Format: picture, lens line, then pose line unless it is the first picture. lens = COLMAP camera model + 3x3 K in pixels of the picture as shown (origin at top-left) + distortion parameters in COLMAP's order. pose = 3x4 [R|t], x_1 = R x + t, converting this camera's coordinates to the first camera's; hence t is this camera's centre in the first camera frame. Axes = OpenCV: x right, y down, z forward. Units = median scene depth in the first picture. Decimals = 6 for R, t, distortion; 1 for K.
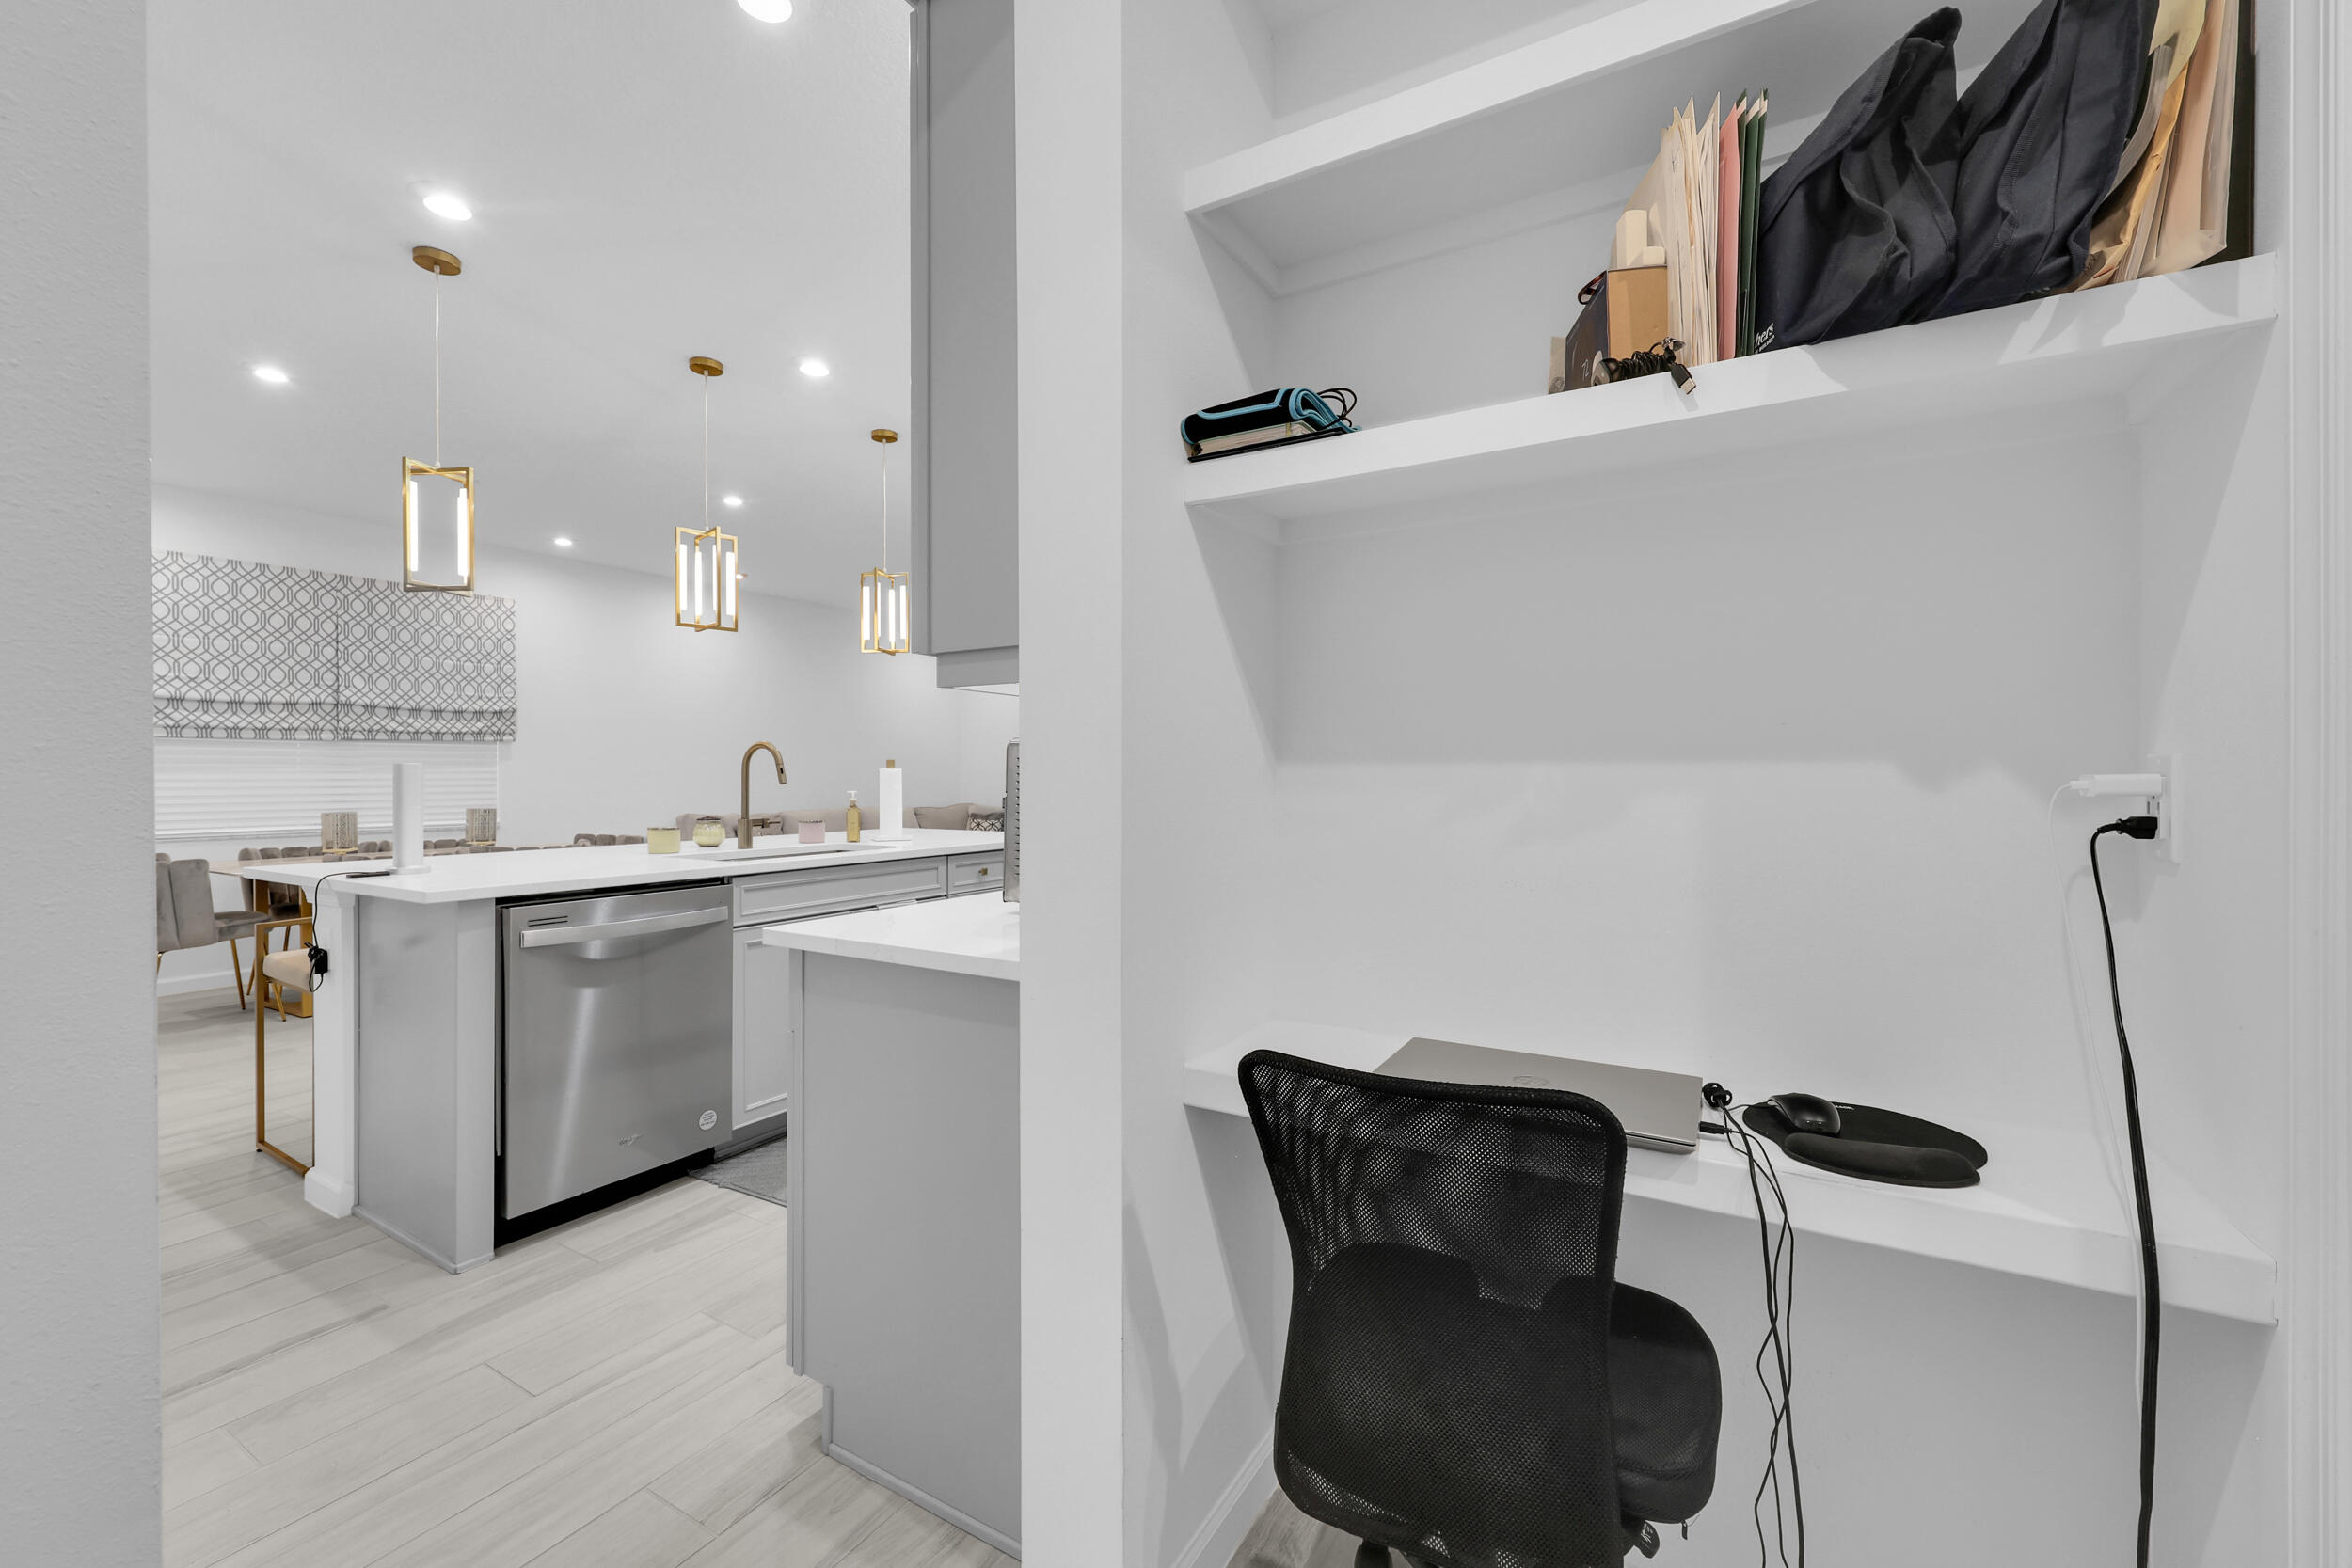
lens RADIAL K [[954.3, 0, 1179.0], [0, 954.3, 780.6], [0, 0, 1]] dist [-0.002945, 0.000043]
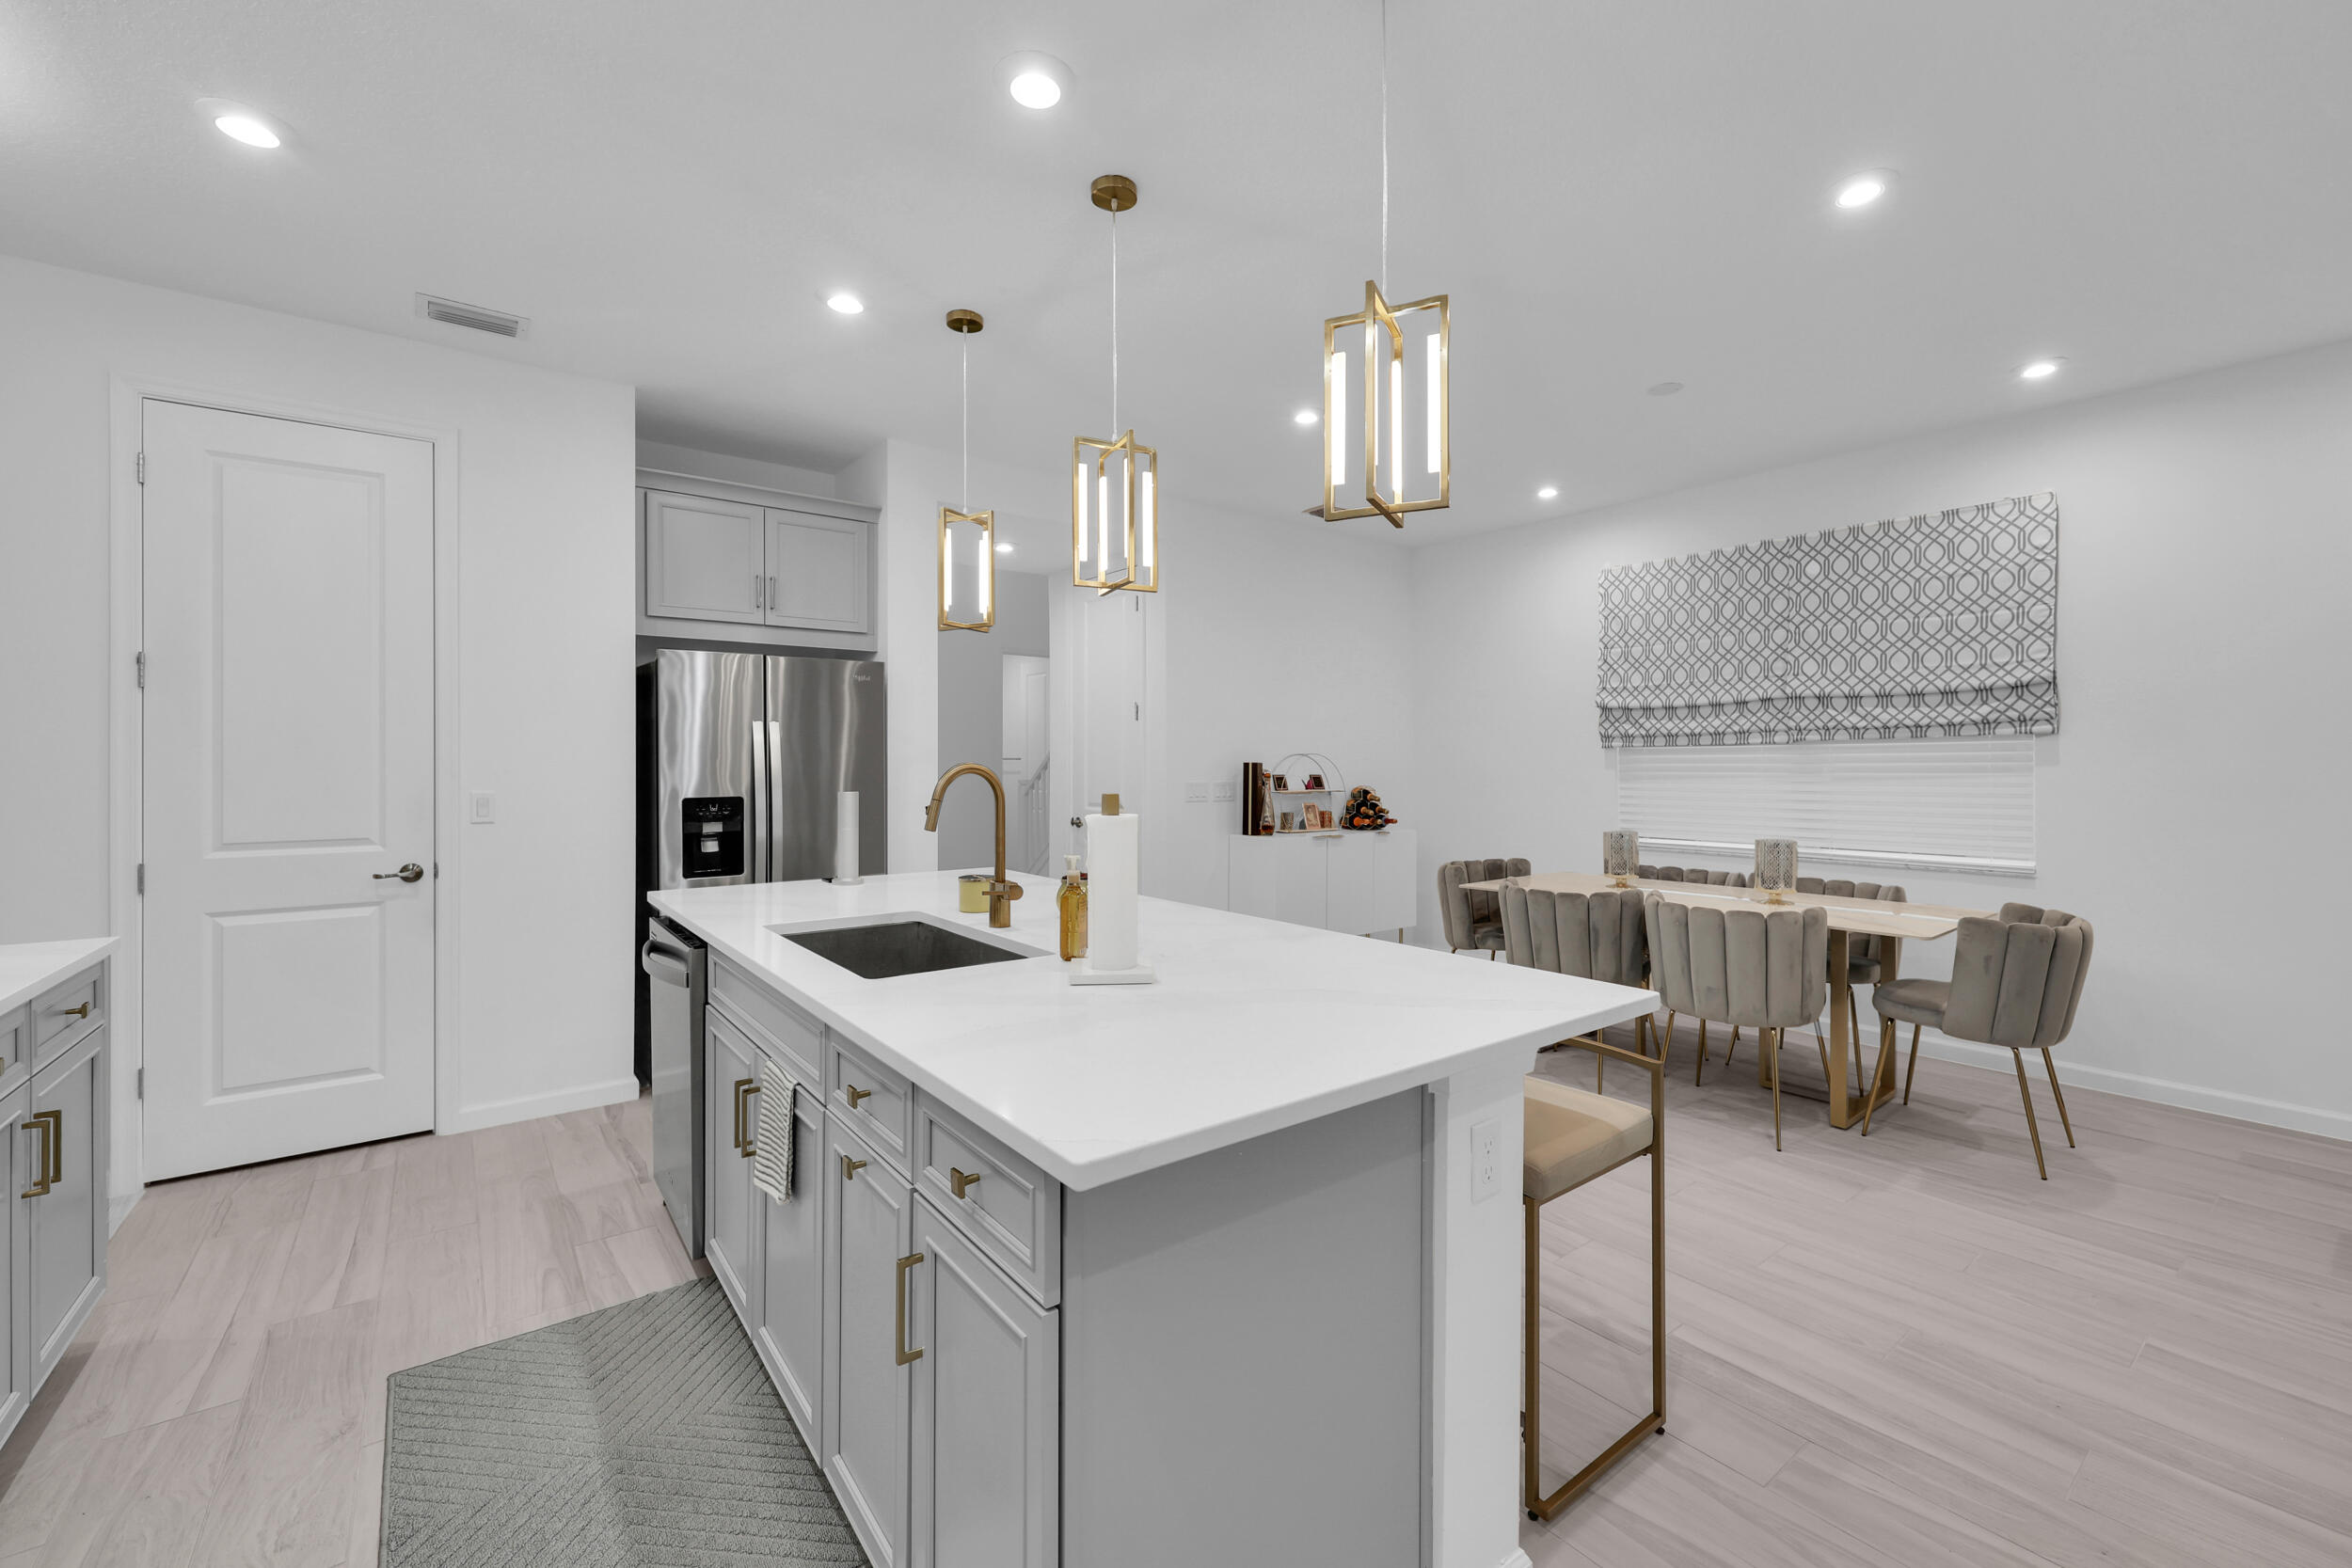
lens RADIAL K [[954.3, 0, 1173.7], [0, 954.3, 764.4], [0, 0, 1]] dist [-0.002945, 0.000043]
pose [[-0.377011, 0.001637, -0.926207, 0.065736], [-0.000658, 0.999998, 0.002035, -0.025910], [0.926208, 0.001376, -0.377009, 0.848217]]
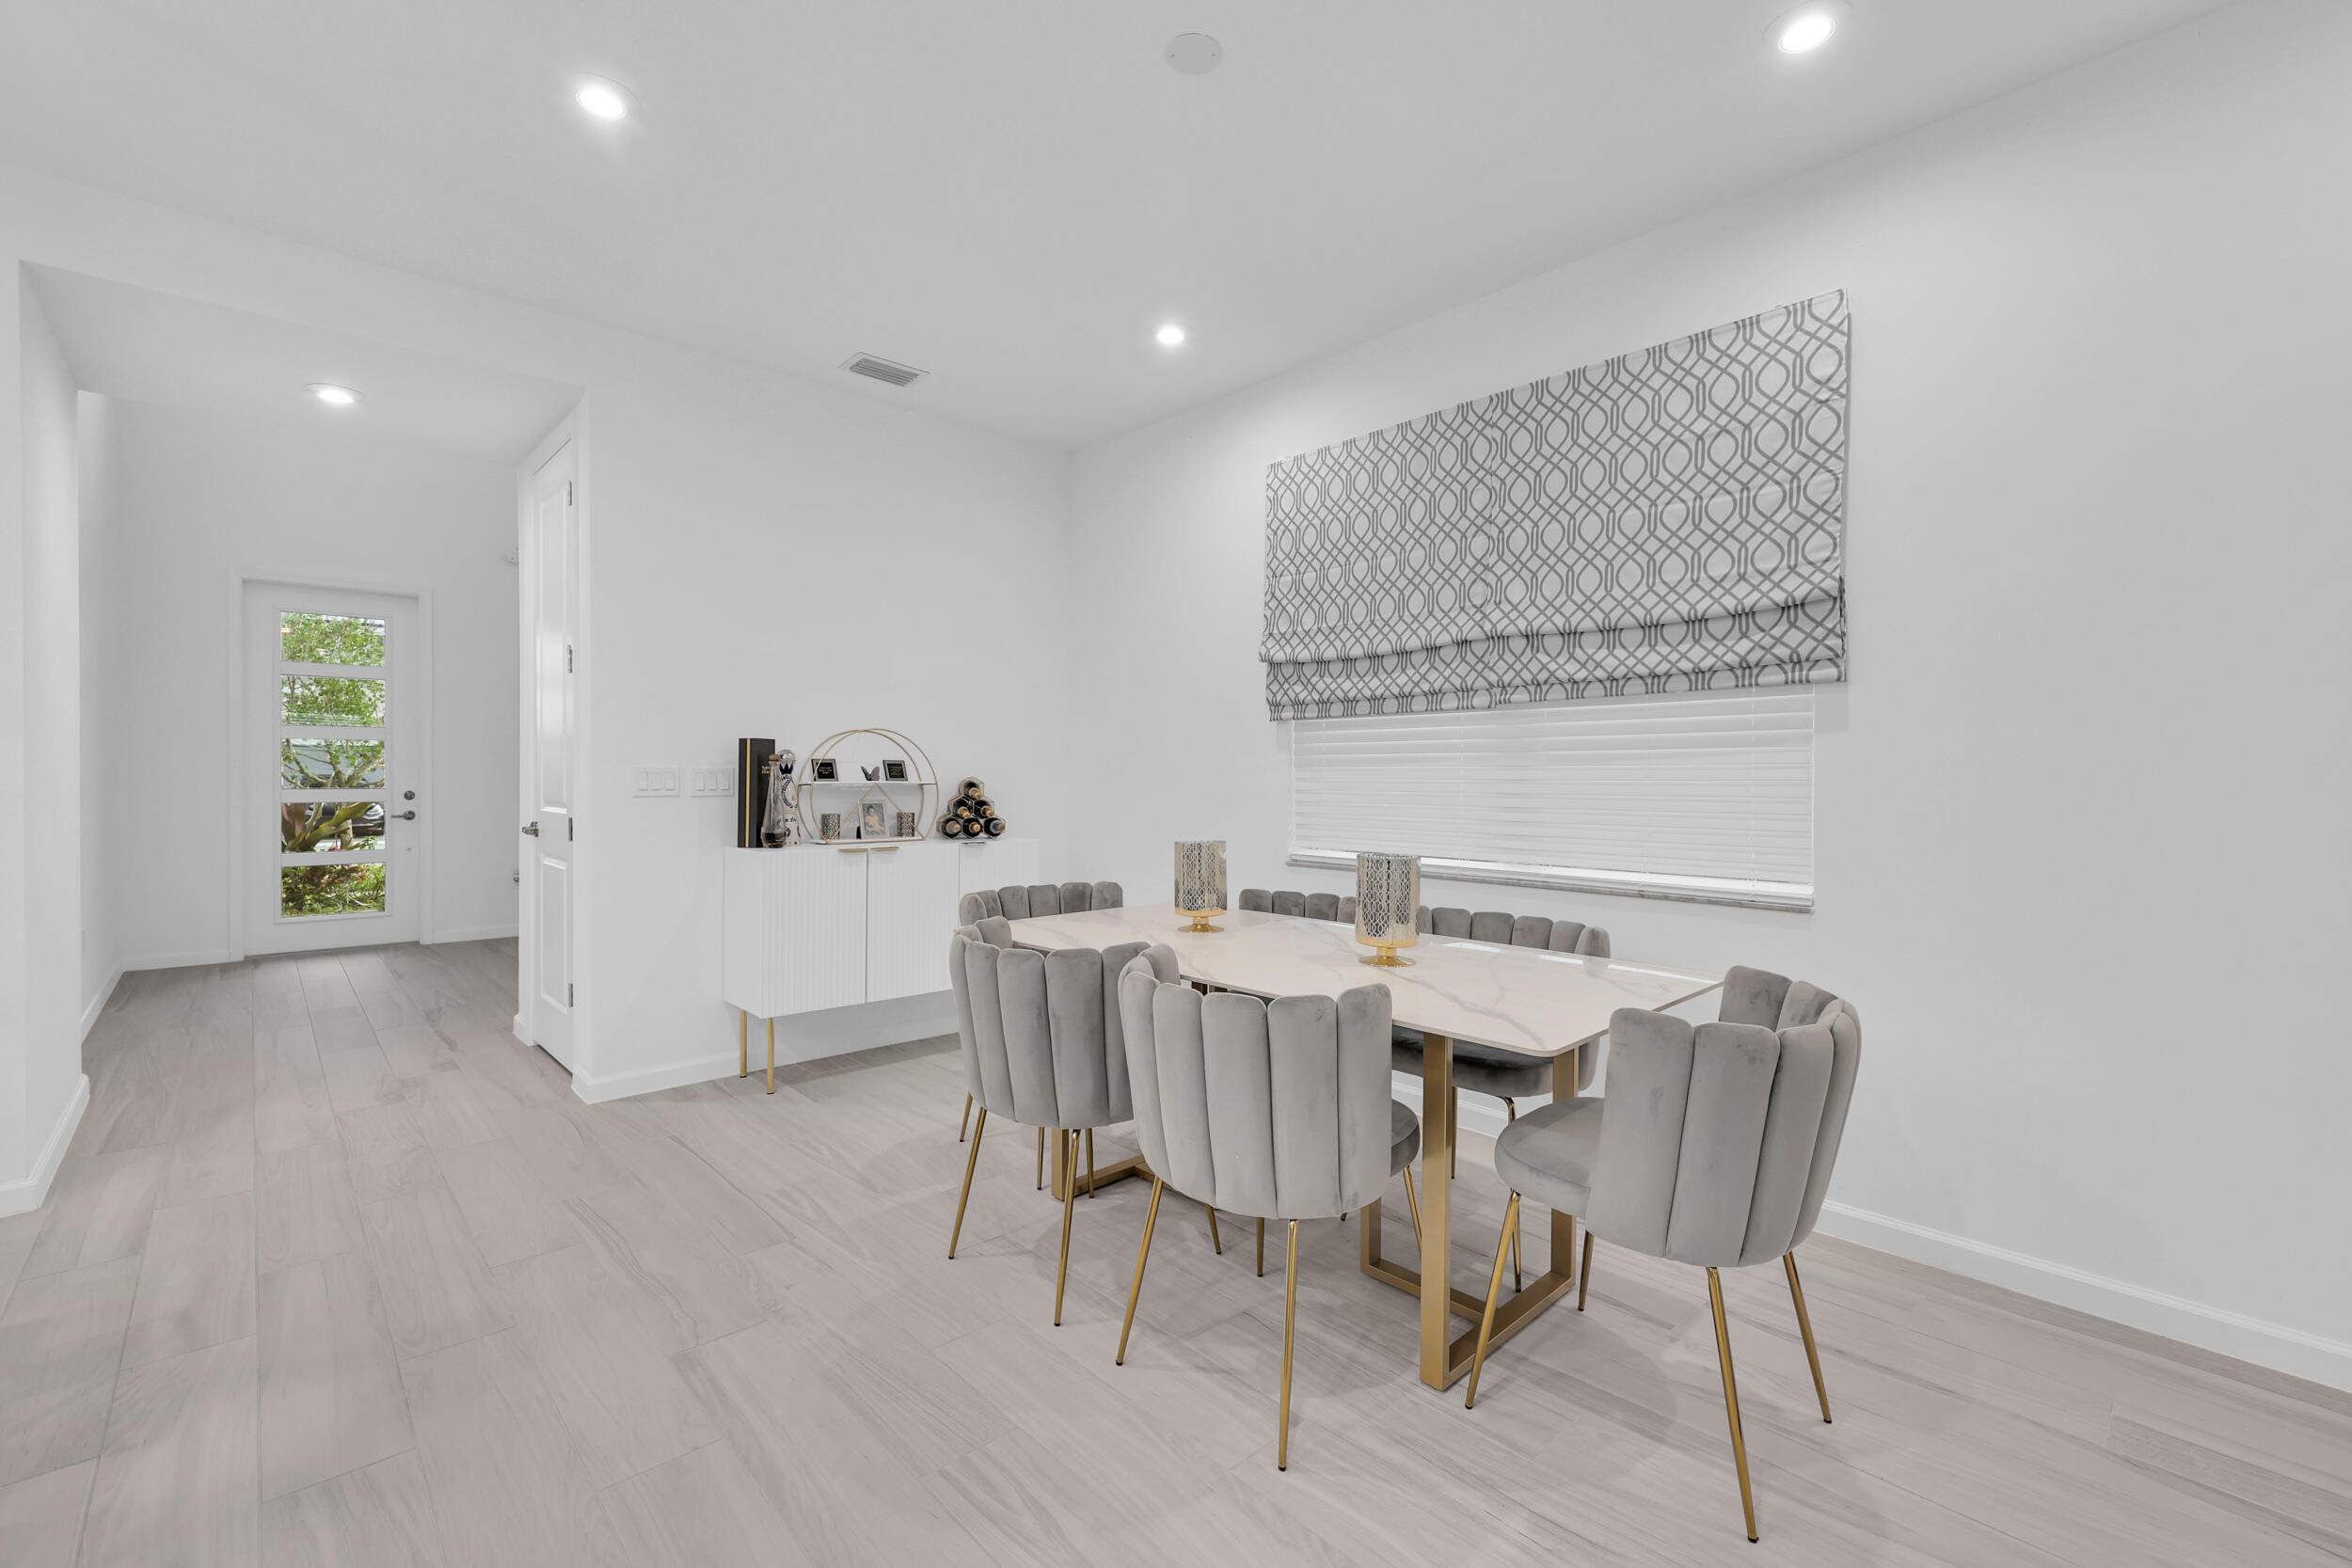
lens RADIAL K [[997.8, 0, 1169.3], [0, 997.8, 782.3], [0, 0, 1]] dist [-0.000704, 0.000966]
pose [[-0.287582, 0.010028, -0.957704, -0.301727], [-0.004654, 0.999919, 0.011867, -0.005355], [0.957745, 0.007870, -0.287512, 1.021647]]
